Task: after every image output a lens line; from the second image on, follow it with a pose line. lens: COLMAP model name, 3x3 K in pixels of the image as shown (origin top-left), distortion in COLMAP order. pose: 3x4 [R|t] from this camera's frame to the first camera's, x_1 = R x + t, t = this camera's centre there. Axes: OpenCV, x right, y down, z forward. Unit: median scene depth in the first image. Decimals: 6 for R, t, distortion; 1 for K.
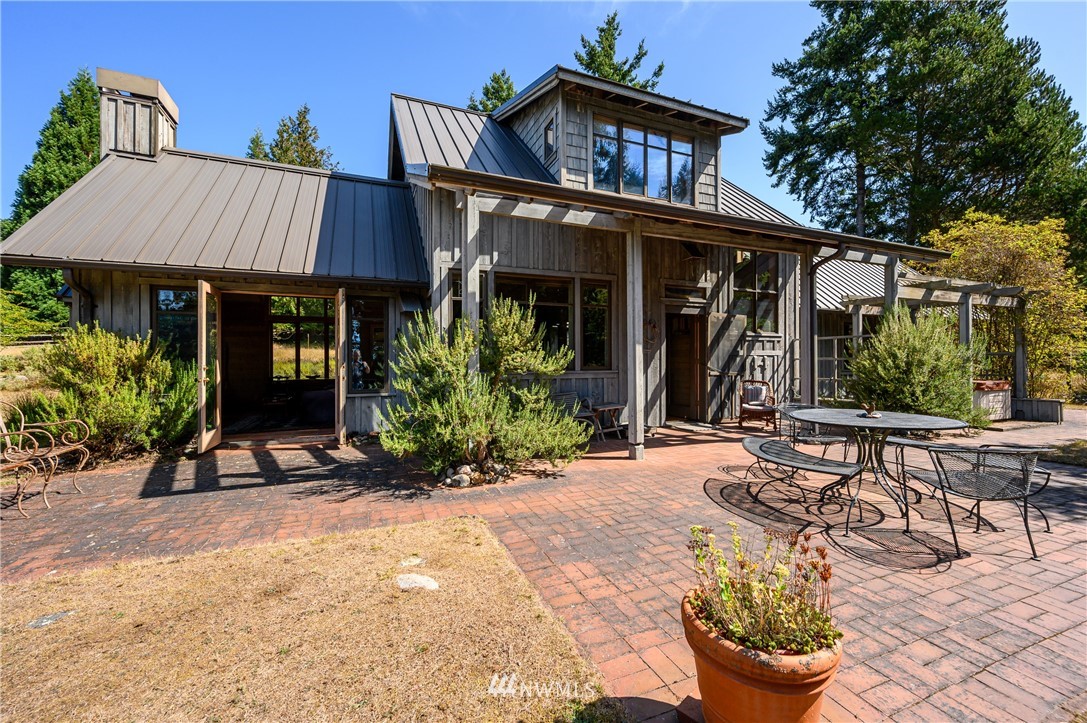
lens RADIAL K [[426.4, 0, 544.3], [0, 426.4, 364.4], [0, 0, 1]] dist [0.000792, 0.000082]
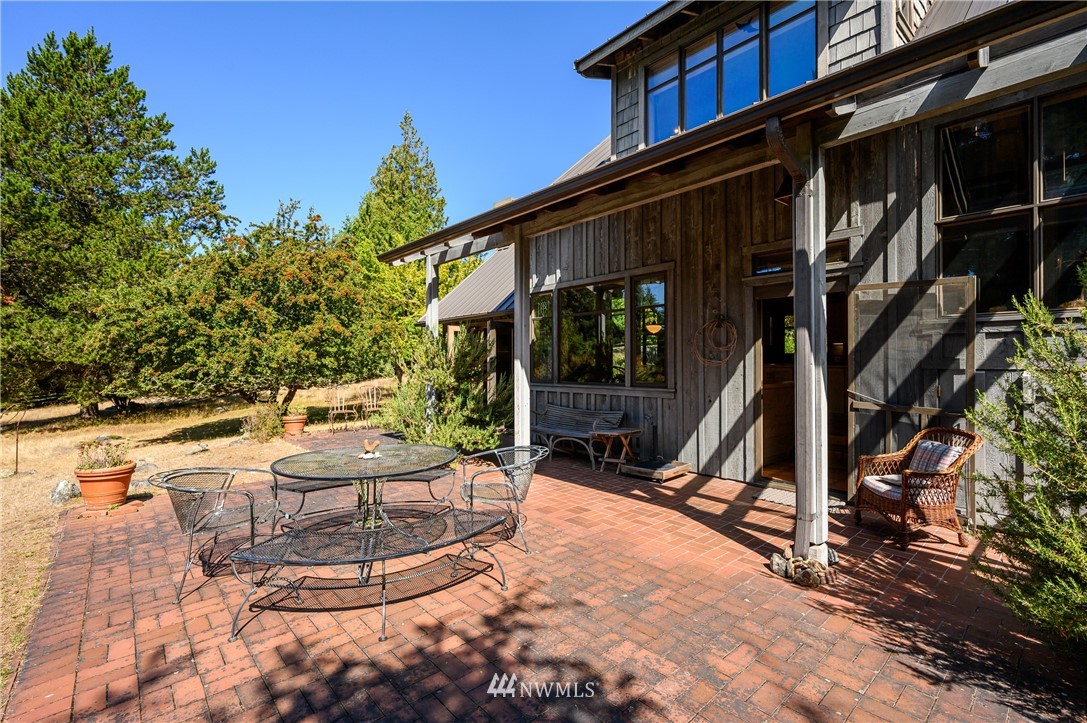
lens RADIAL K [[484.2, 0, 548.0], [0, 484.2, 358.6], [0, 0, 1]] dist [0.000319, -0.000010]
pose [[0.345613, -0.007631, -0.938346, 1.551432], [-0.007304, 0.999915, -0.010822, -0.049491], [0.938349, 0.010594, 0.345528, 0.884732]]
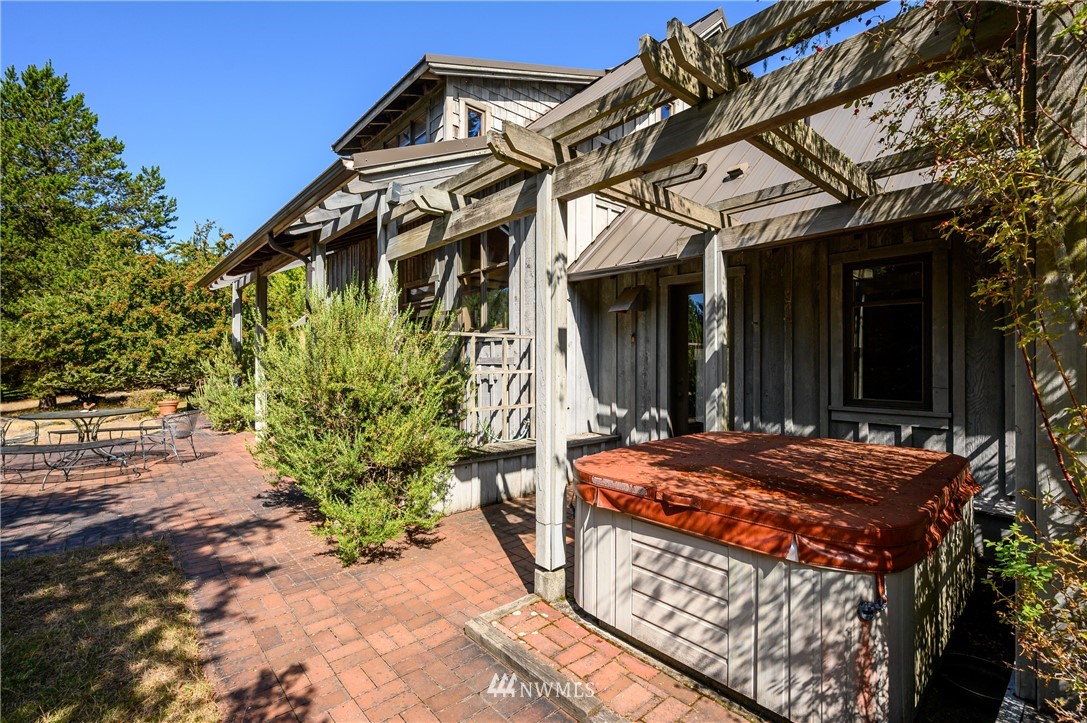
lens RADIAL K [[484.2, 0, 541.3], [0, 484.2, 360.2], [0, 0, 1]] dist [0.000319, -0.000010]
pose [[0.343295, -0.000964, -0.939227, 2.565581], [-0.010458, 0.999934, -0.004849, -0.051222], [0.939170, 0.011487, 0.343262, 1.695581]]
